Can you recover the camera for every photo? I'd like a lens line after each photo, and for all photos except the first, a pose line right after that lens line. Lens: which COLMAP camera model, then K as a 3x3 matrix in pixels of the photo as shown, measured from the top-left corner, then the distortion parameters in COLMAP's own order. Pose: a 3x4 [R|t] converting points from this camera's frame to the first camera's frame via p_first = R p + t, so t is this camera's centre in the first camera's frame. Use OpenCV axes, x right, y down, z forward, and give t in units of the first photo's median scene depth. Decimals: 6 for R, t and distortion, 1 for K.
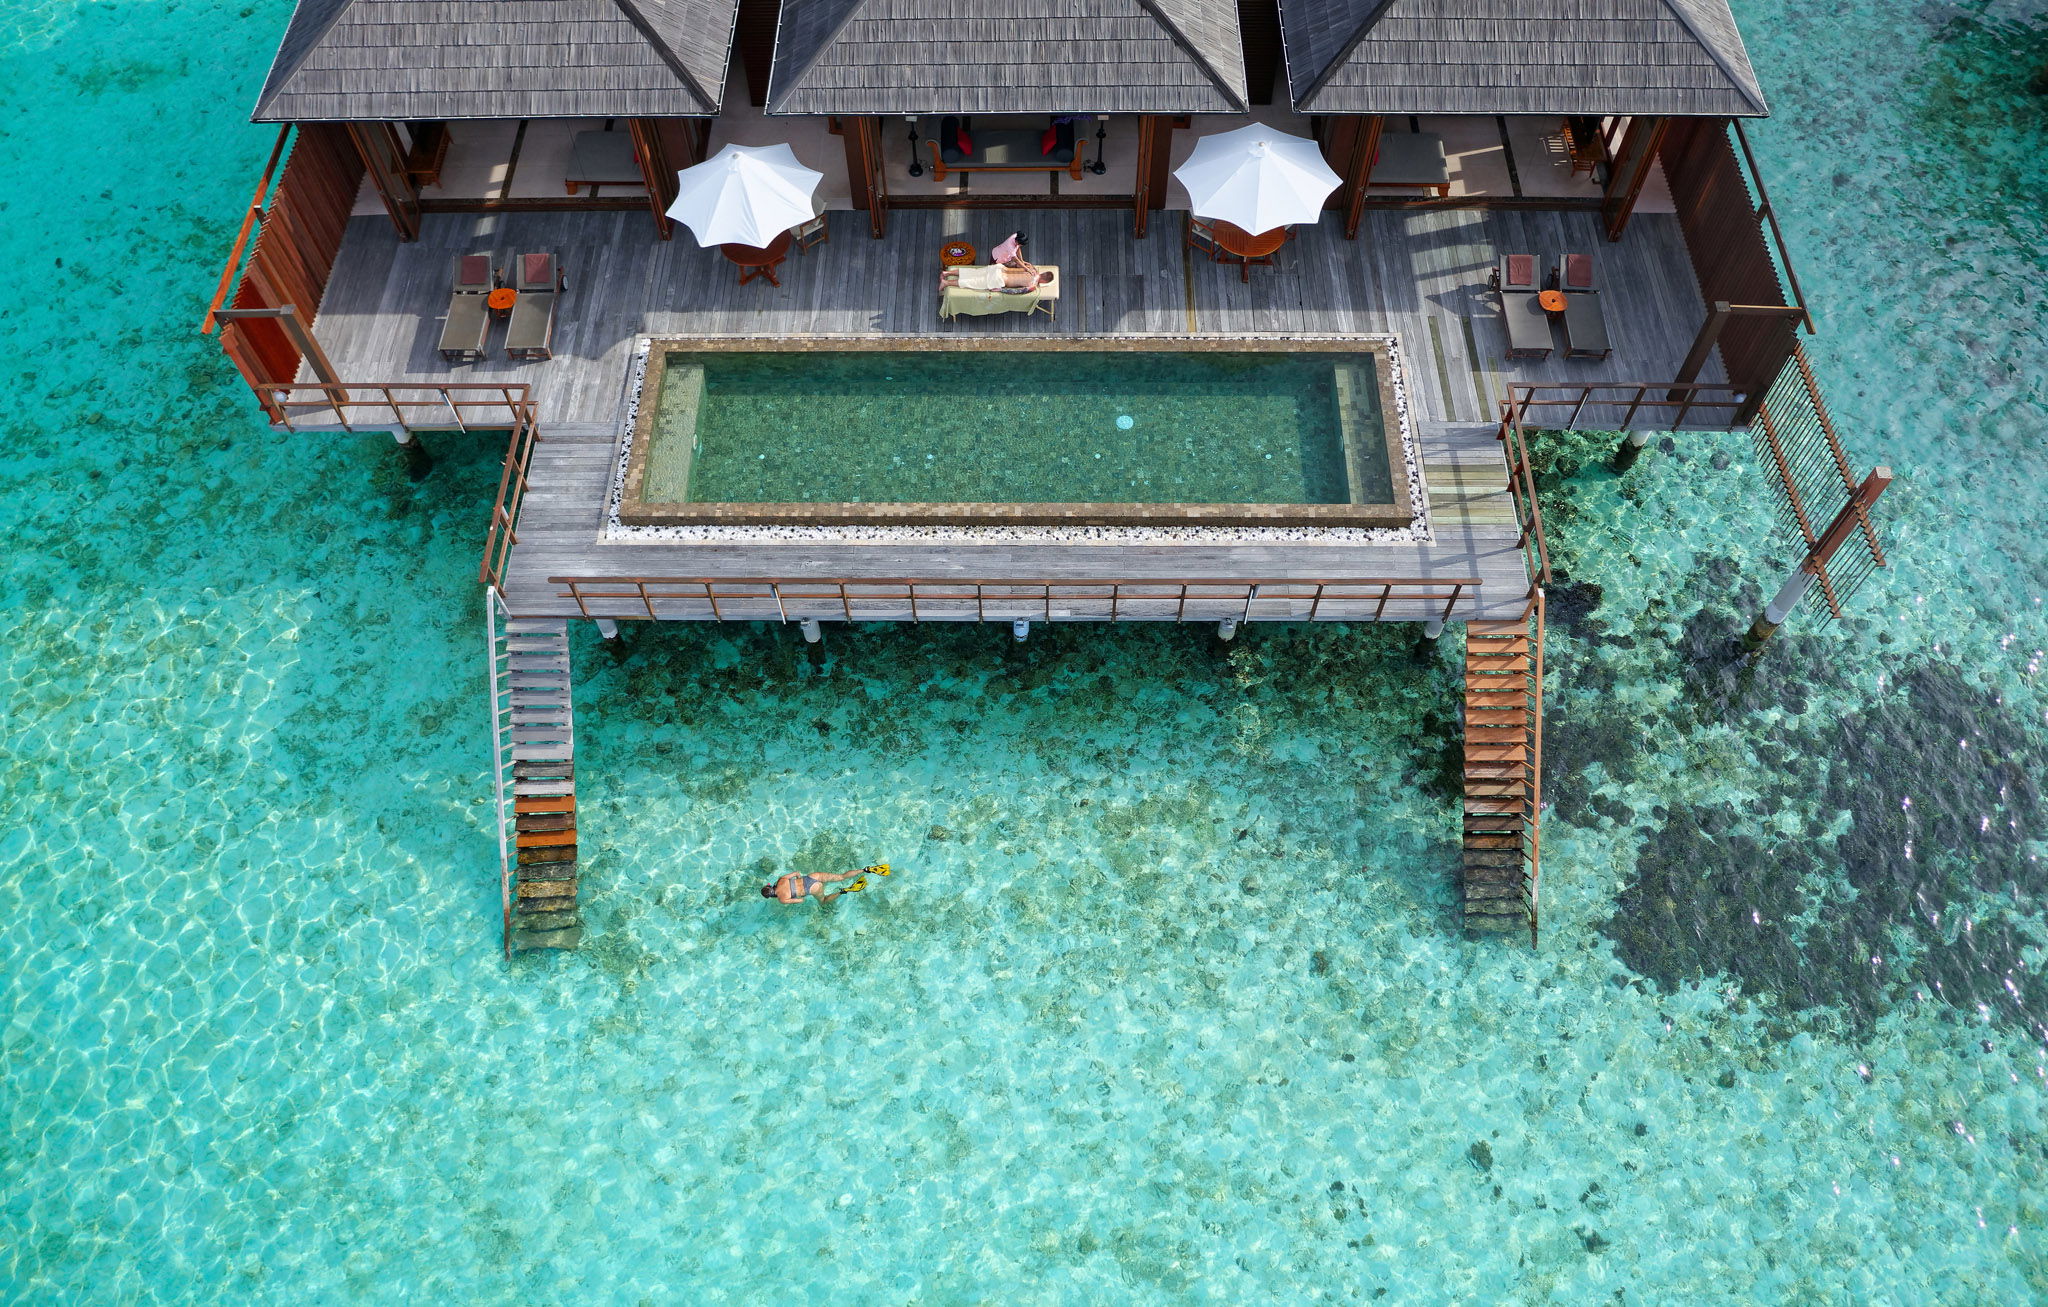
lens RADIAL K [[1512.3, 0, 1024.0], [0, 1512.3, 653.5], [0, 0, 1]] dist [-0.012096, -0.038721]
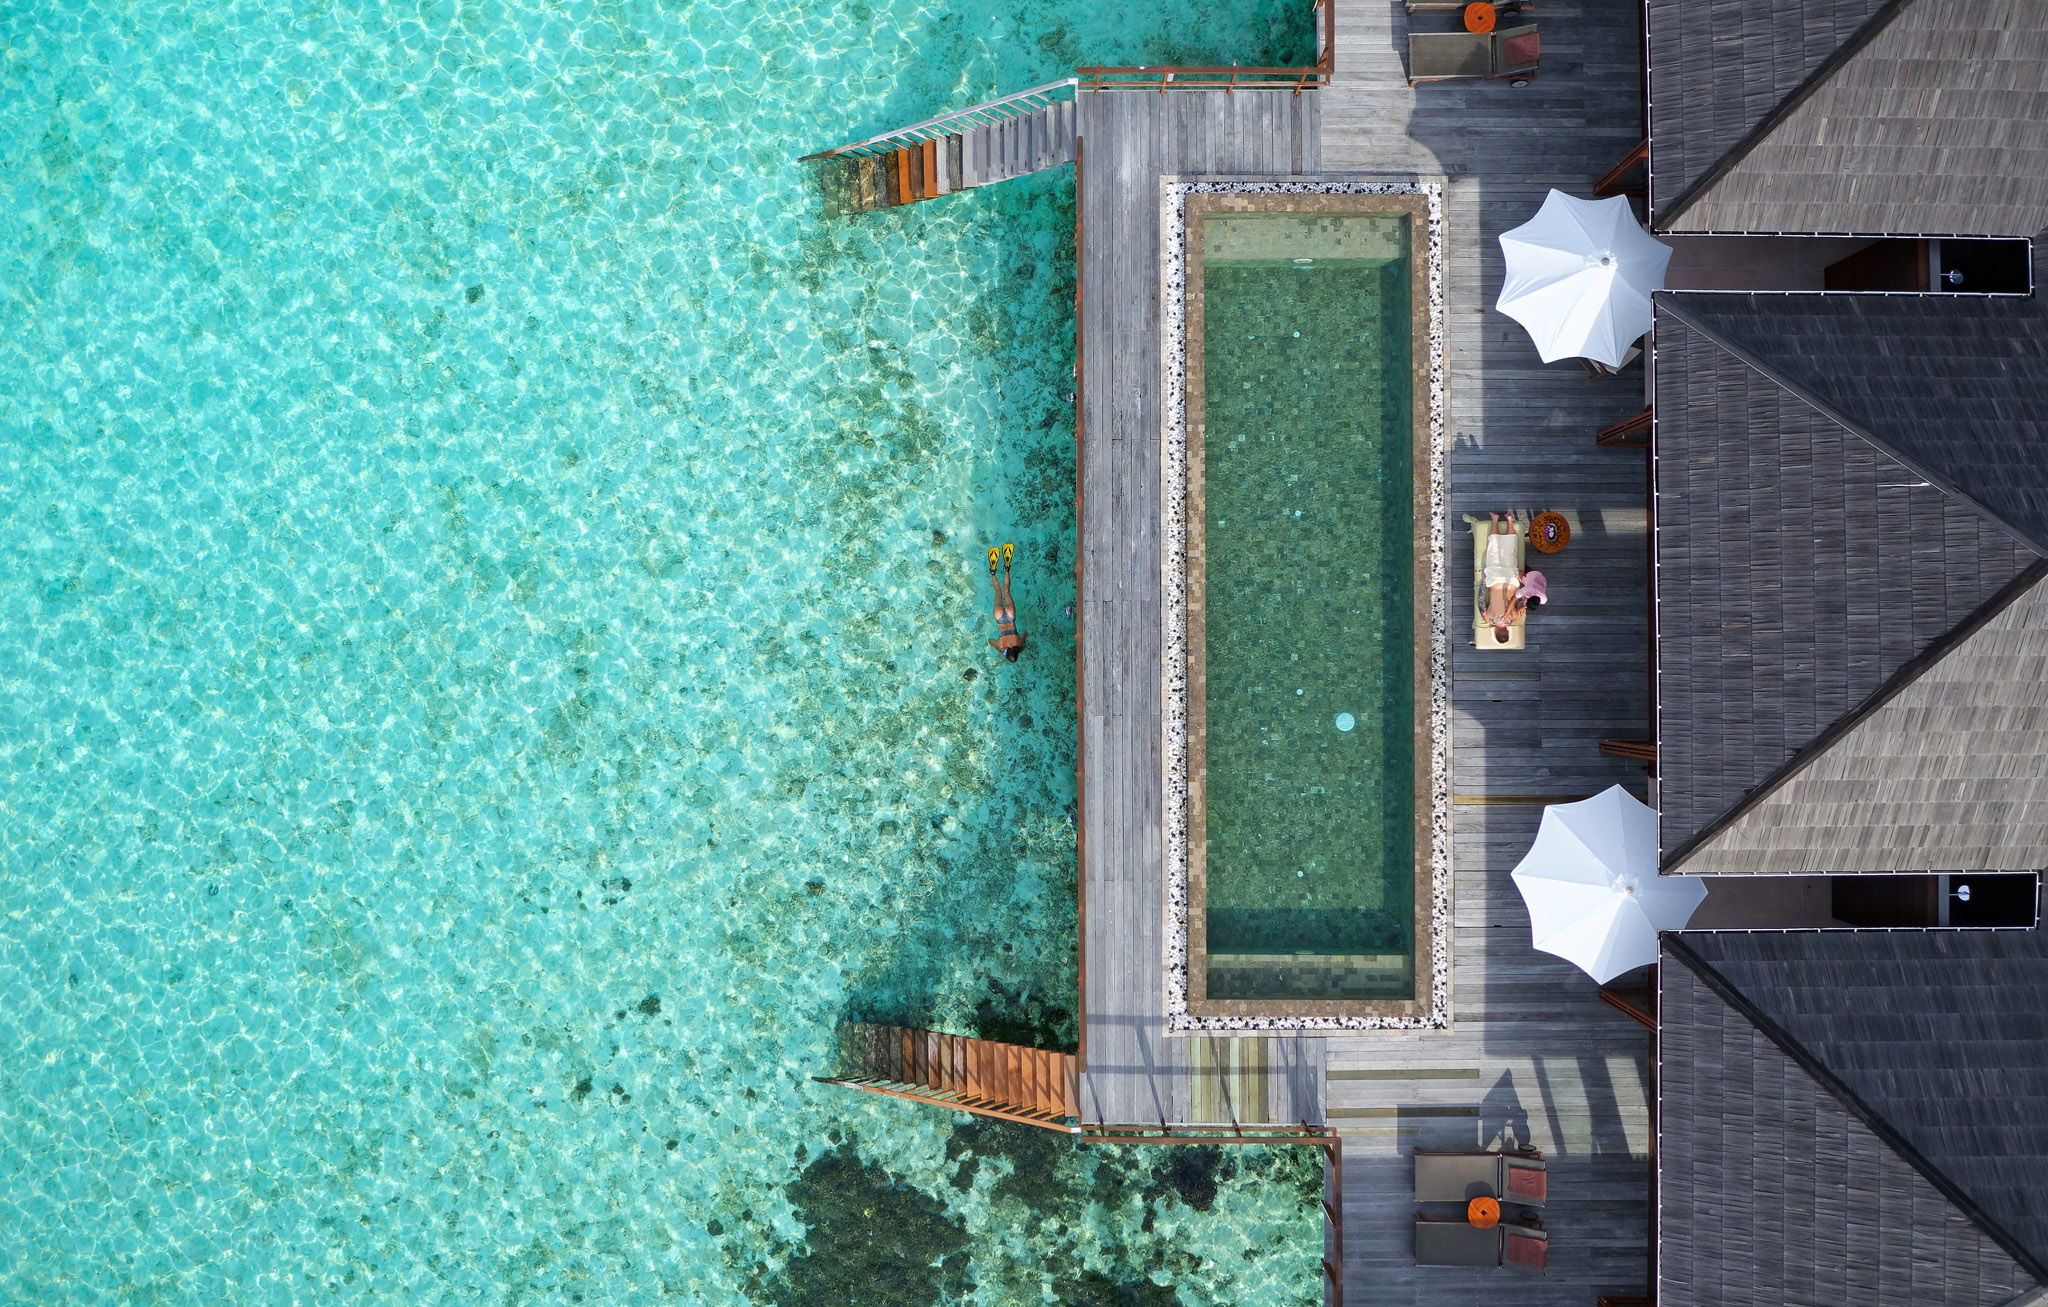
lens RADIAL K [[1512.3, 0, 1024.0], [0, 1512.3, 653.5], [0, 0, 1]] dist [-0.012096, -0.038721]
pose [[0.008502, 0.999955, -0.004162, 0.027600], [-0.852108, 0.009423, 0.523282, -0.479480], [0.523297, -0.000903, 0.852150, 0.116081]]
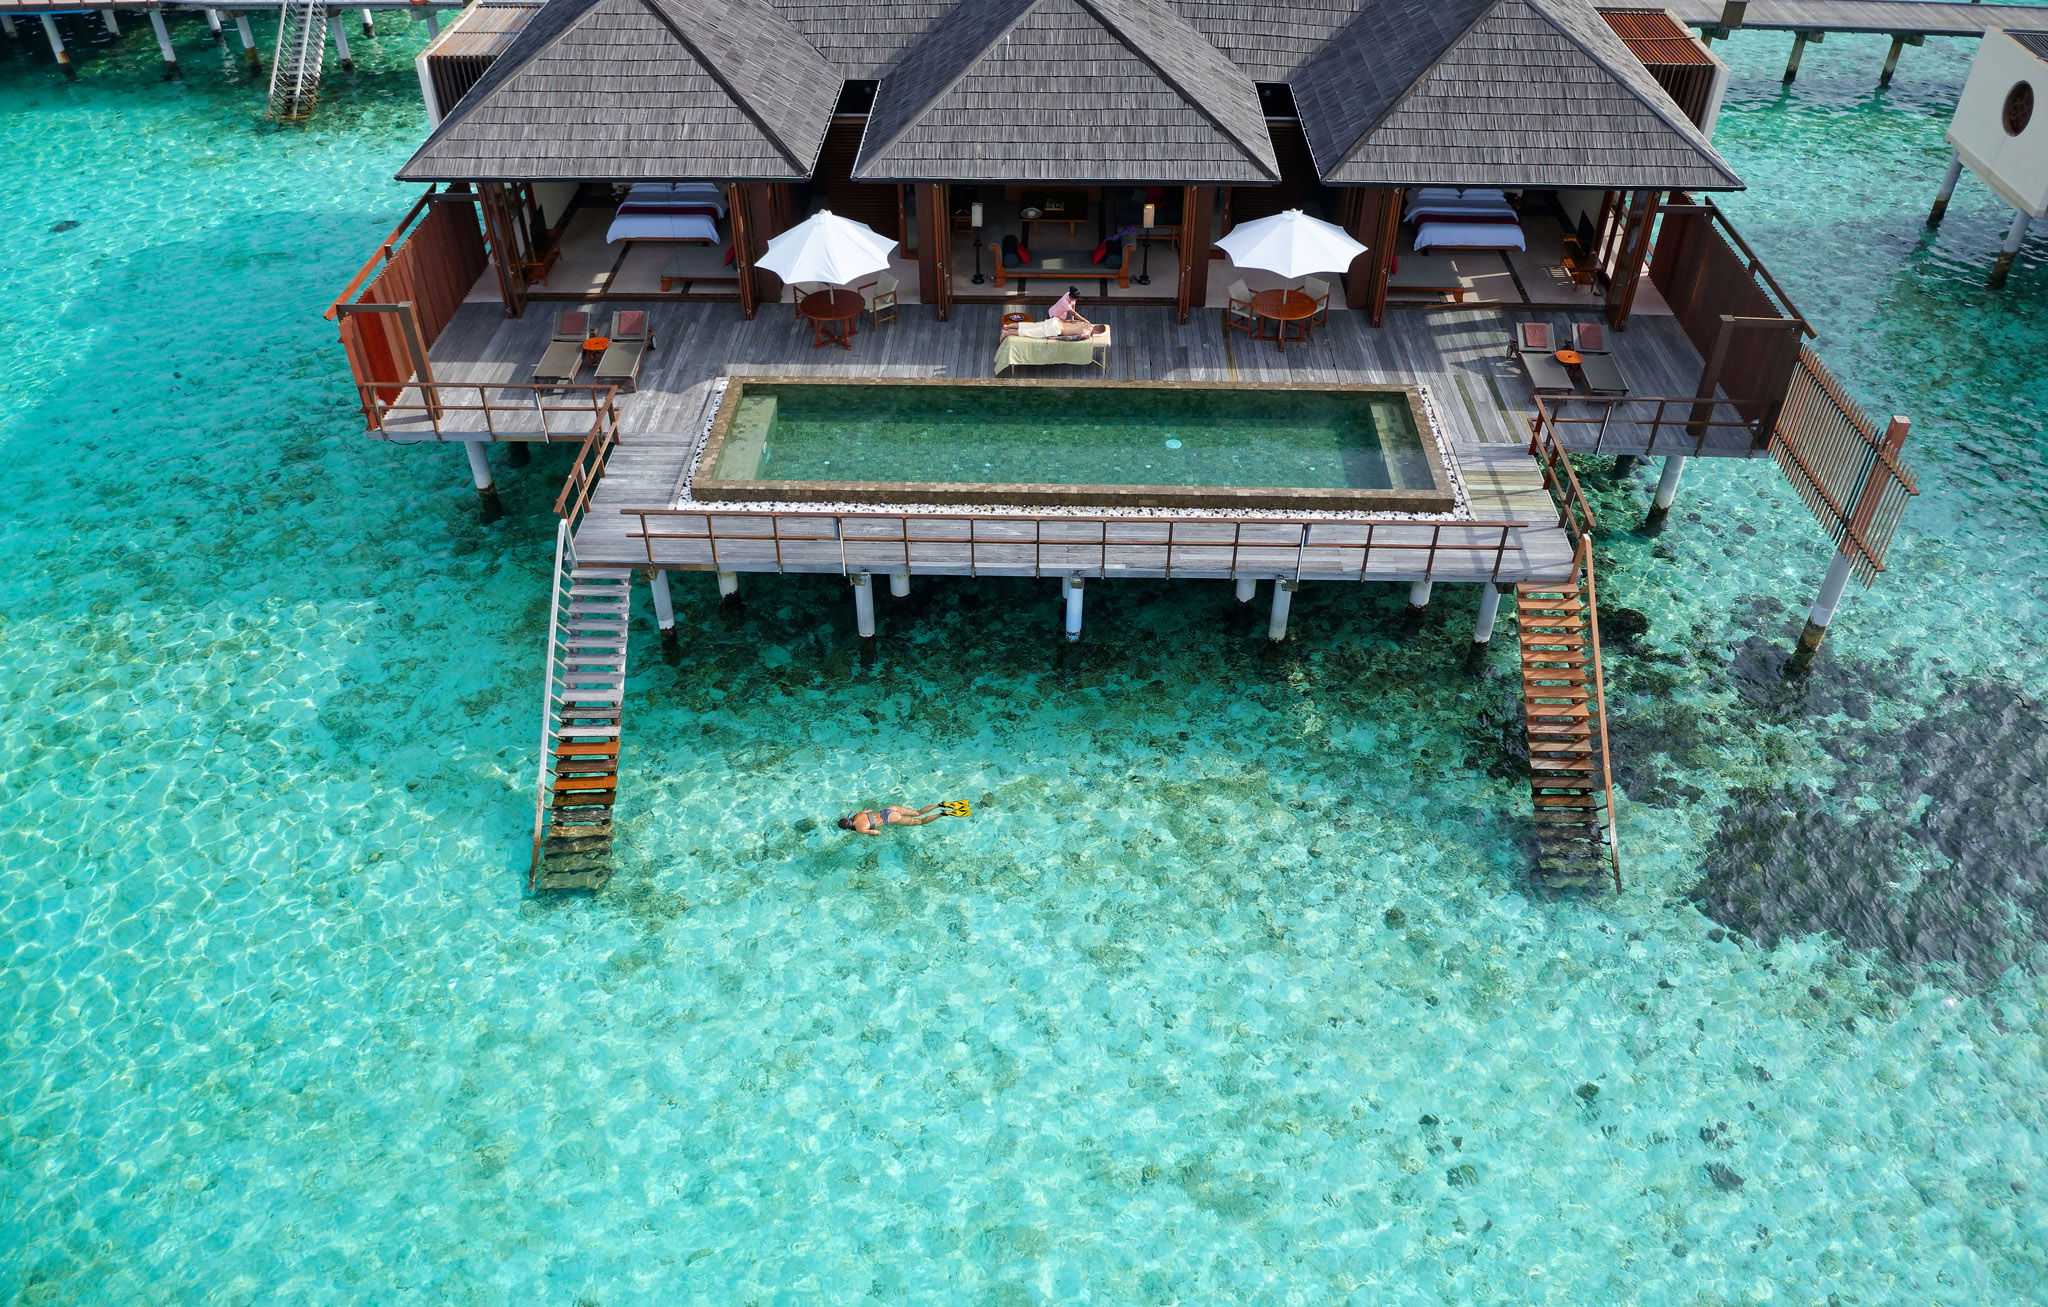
lens RADIAL K [[1512.3, 0, 1024.0], [0, 1512.3, 653.5], [0, 0, 1]] dist [-0.012096, -0.038721]
pose [[0.999786, 0.017415, -0.011173, -0.023342], [-0.020151, 0.942102, -0.334721, 0.342570], [0.004697, 0.334875, 0.942251, 0.055265]]
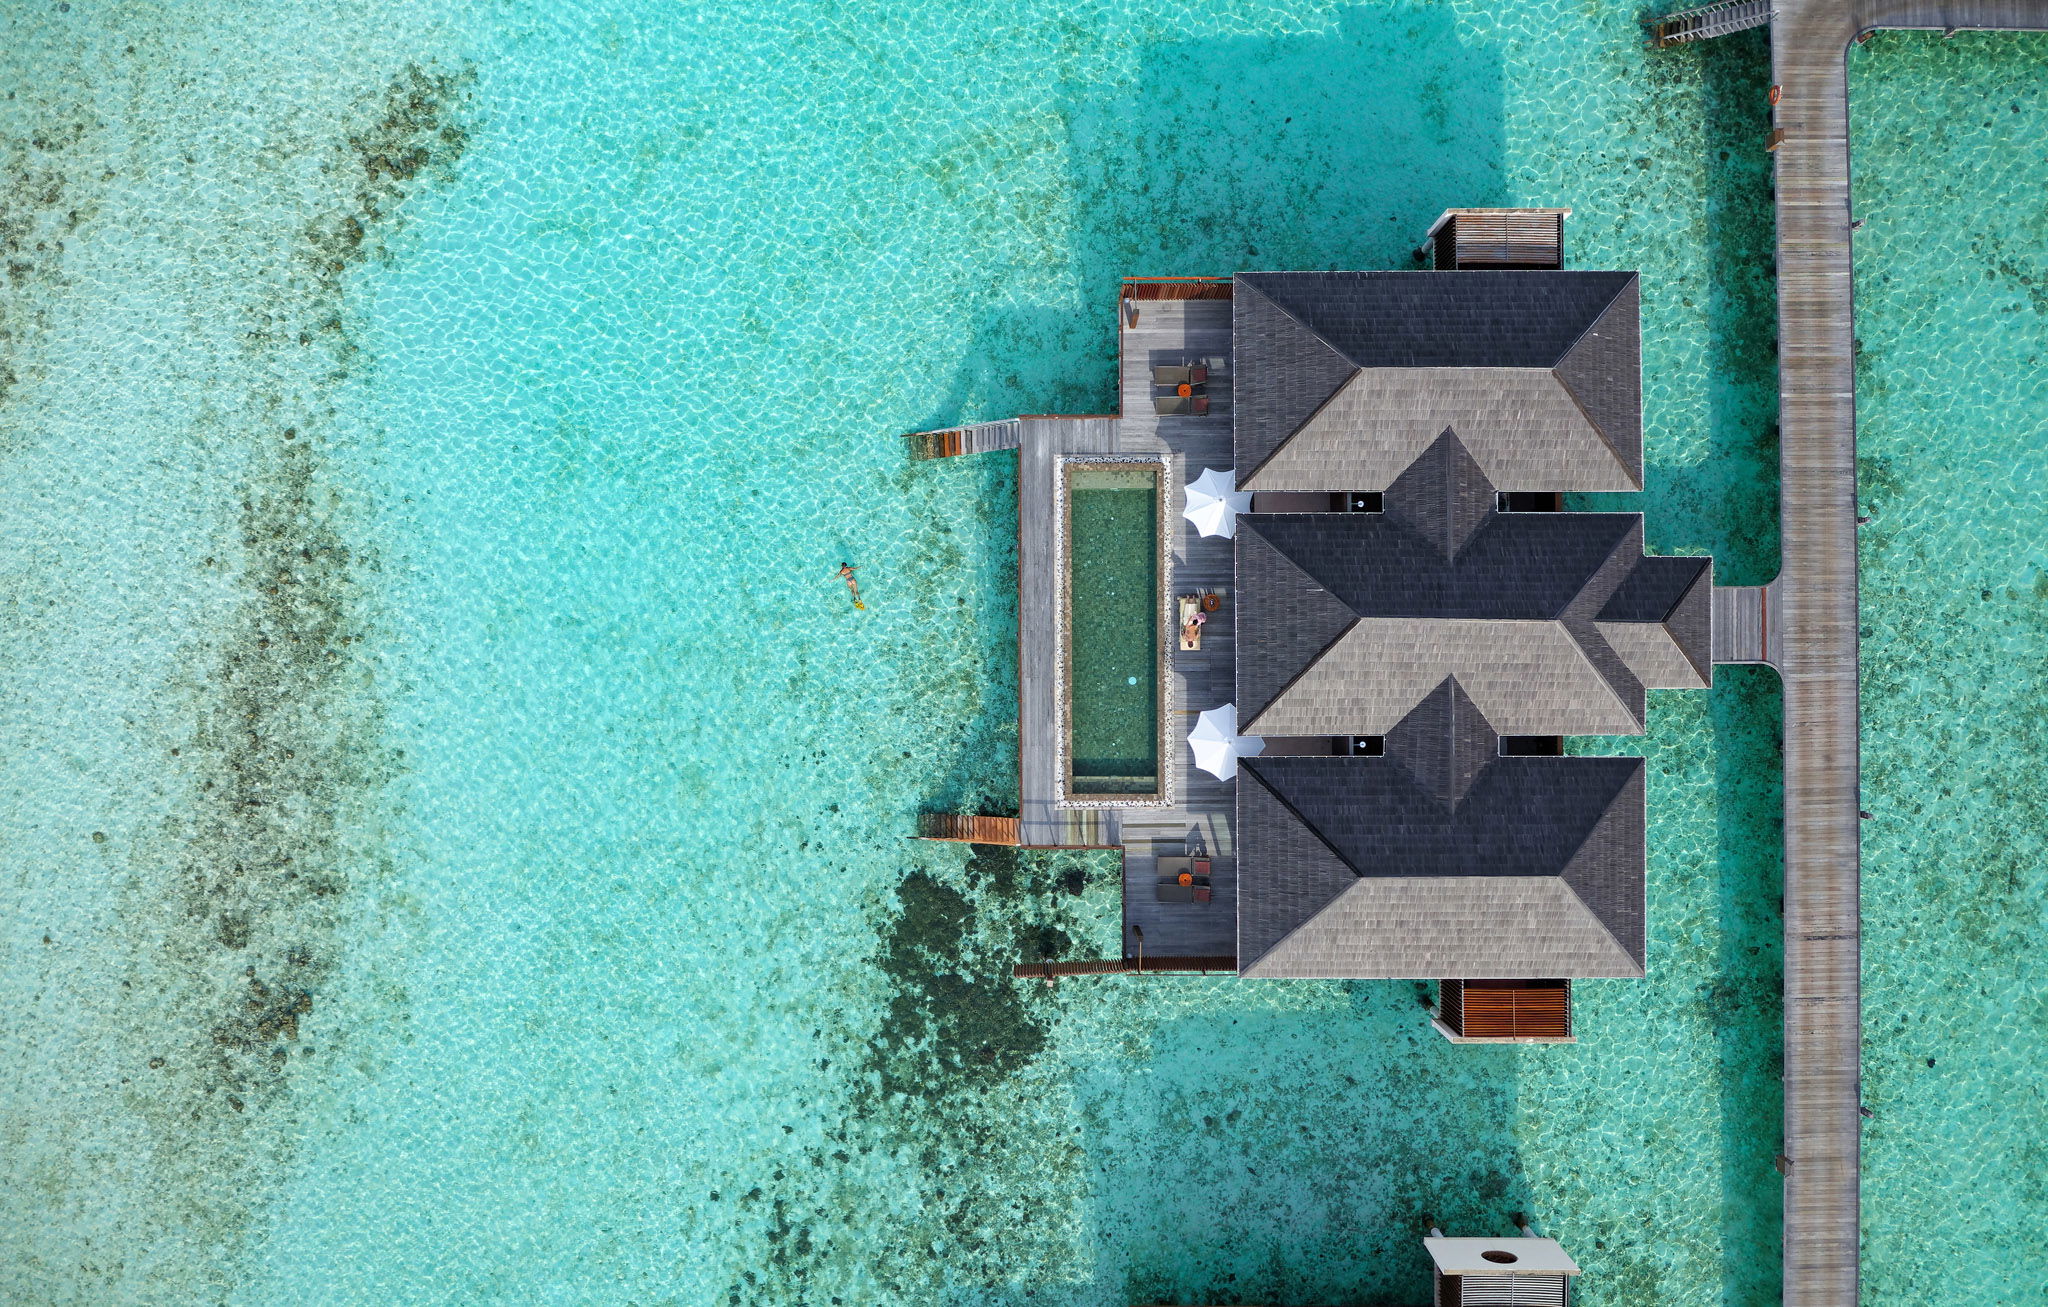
lens RADIAL K [[1512.3, 0, 1024.0], [0, 1512.3, 653.5], [0, 0, 1]] dist [-0.012096, -0.038721]
pose [[0.009436, 0.999936, -0.006184, 0.040077], [-0.850622, 0.011278, 0.525657, -1.209122], [0.525694, 0.000301, 0.850674, -0.985932]]
